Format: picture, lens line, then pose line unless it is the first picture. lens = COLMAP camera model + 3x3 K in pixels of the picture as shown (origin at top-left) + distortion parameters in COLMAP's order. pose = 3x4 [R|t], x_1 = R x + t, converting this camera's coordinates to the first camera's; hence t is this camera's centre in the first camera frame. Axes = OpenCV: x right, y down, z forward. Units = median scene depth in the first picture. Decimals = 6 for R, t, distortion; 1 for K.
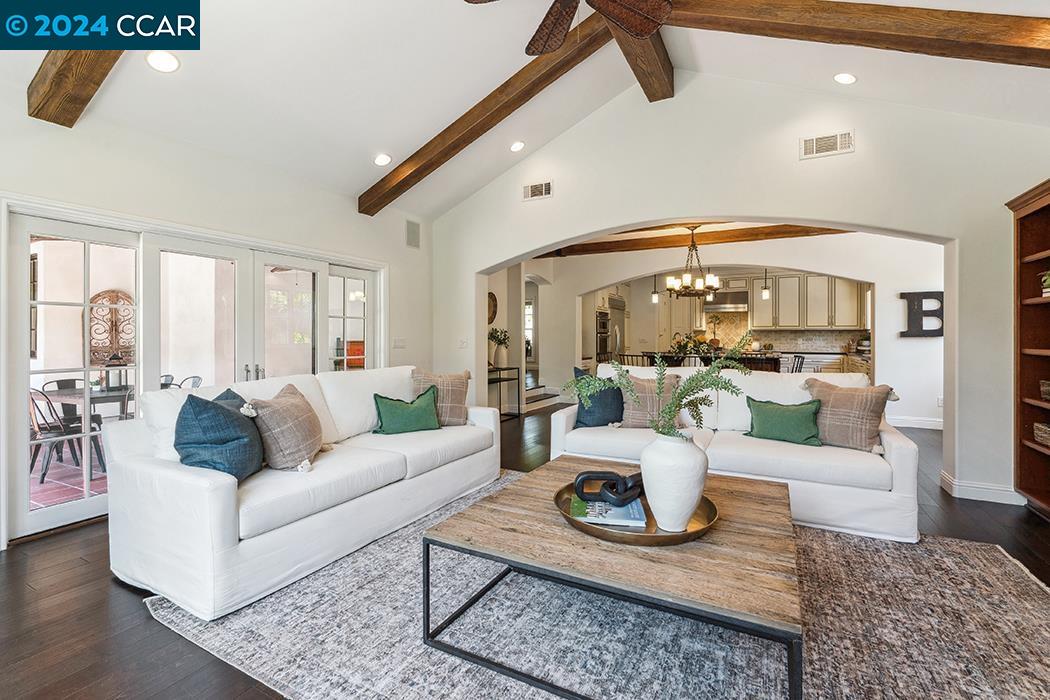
lens RADIAL K [[473.6, 0, 524.7], [0, 473.6, 340.0], [0, 0, 1]] dist [-0.003635, 0.002395]
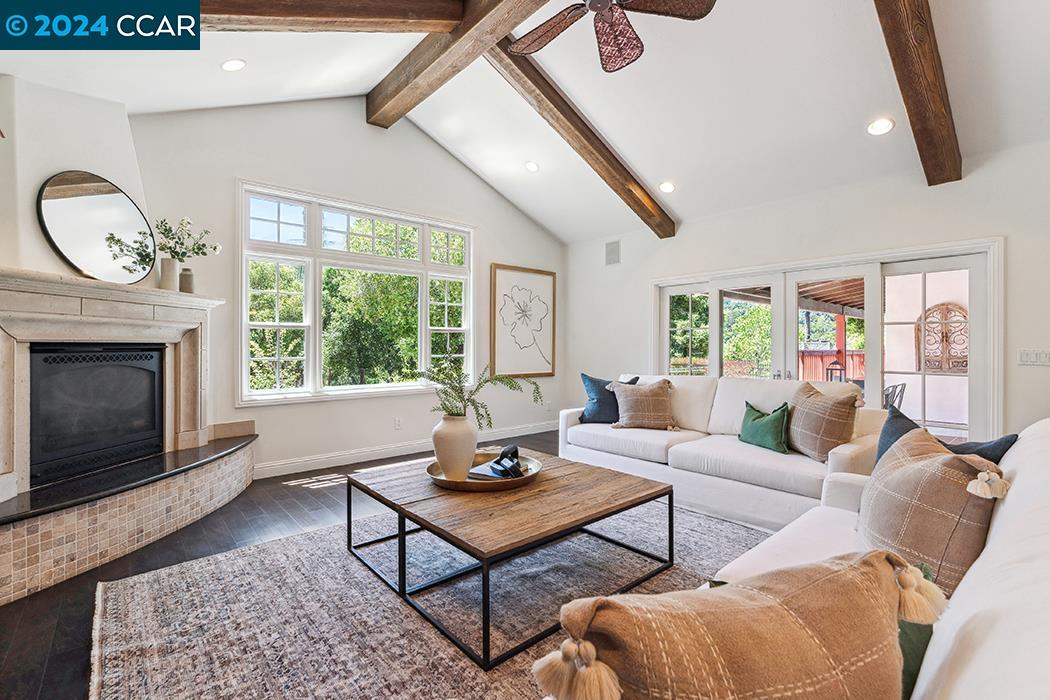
lens RADIAL K [[473.6, 0, 526.3], [0, 473.6, 344.4], [0, 0, 1]] dist [-0.003635, 0.002395]
pose [[-0.363158, -0.003616, -0.931720, 1.378447], [-0.007257, 0.999973, -0.001052, -0.013469], [0.931699, 0.006379, -0.363175, 1.510007]]
